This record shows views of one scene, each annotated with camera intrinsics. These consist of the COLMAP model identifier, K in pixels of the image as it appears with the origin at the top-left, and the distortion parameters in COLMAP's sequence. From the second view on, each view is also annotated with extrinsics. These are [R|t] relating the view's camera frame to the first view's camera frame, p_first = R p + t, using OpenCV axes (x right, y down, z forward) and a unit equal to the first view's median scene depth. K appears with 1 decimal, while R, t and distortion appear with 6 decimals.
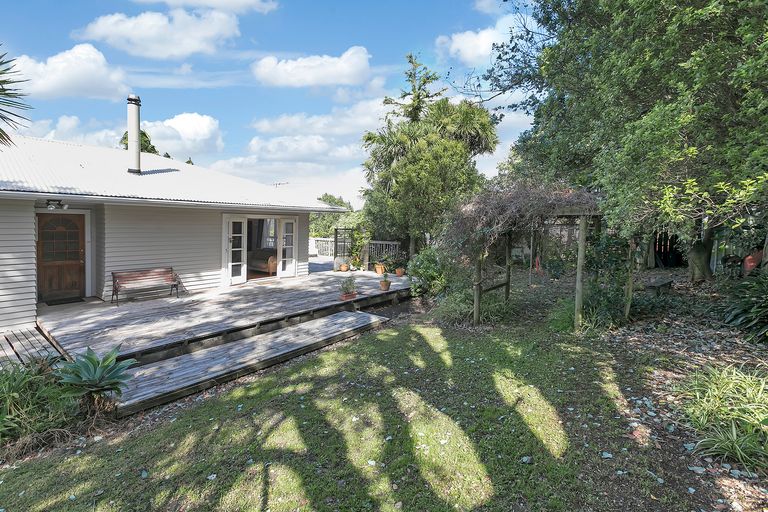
lens RADIAL K [[362.1, 0, 384.0], [0, 362.1, 256.0], [0, 0, 1]] dist [-0.000684, 0.000009]
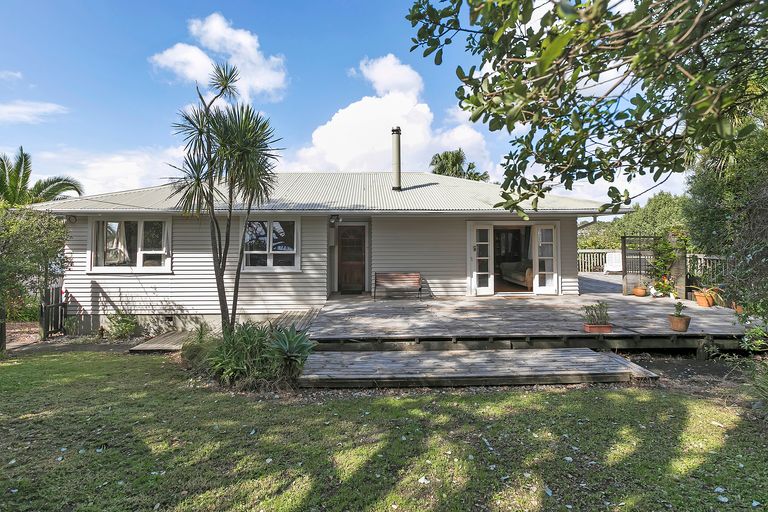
lens RADIAL K [[376.7, 0, 383.6], [0, 376.7, 231.4], [0, 0, 1]] dist [0.001225, 0.000696]
pose [[0.621306, -0.026892, -0.783107, 0.218185], [-0.058211, 0.995065, -0.080355, 0.006519], [0.781403, 0.095510, 0.616674, 0.190872]]
